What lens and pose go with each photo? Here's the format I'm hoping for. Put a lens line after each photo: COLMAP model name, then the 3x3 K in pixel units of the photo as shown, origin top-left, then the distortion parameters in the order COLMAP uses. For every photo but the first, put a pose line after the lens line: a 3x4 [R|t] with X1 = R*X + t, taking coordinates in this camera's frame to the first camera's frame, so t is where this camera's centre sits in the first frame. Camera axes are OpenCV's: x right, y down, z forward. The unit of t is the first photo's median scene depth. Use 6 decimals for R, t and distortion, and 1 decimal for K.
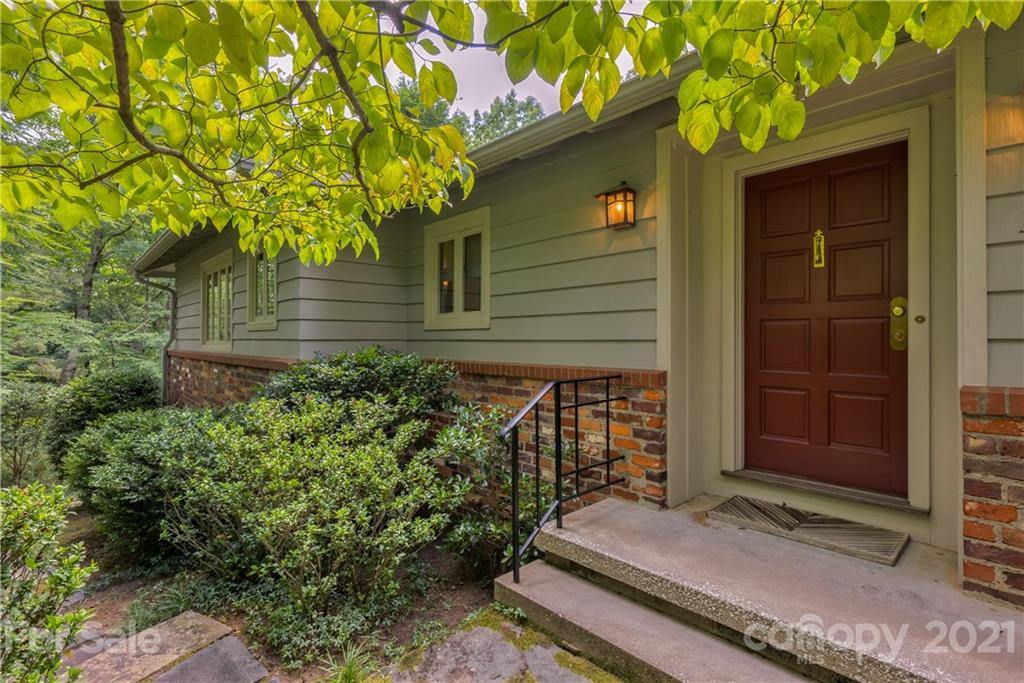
lens RADIAL K [[477.7, 0, 509.9], [0, 477.7, 341.5], [0, 0, 1]] dist [-0.003088, -0.000361]
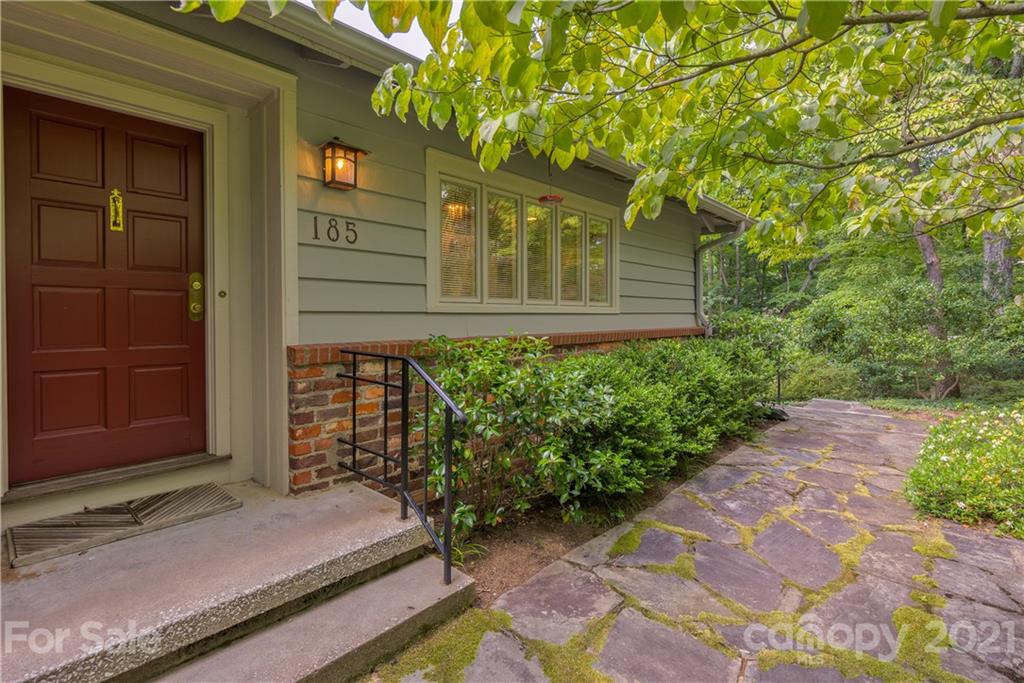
lens RADIAL K [[477.7, 0, 508.3], [0, 477.7, 315.6], [0, 0, 1]] dist [-0.003088, -0.000361]
pose [[-0.050935, -0.006956, 0.998678, -0.322753], [-0.000406, 0.999976, 0.006944, -0.001804], [-0.998702, -0.000052, -0.050937, 0.343653]]
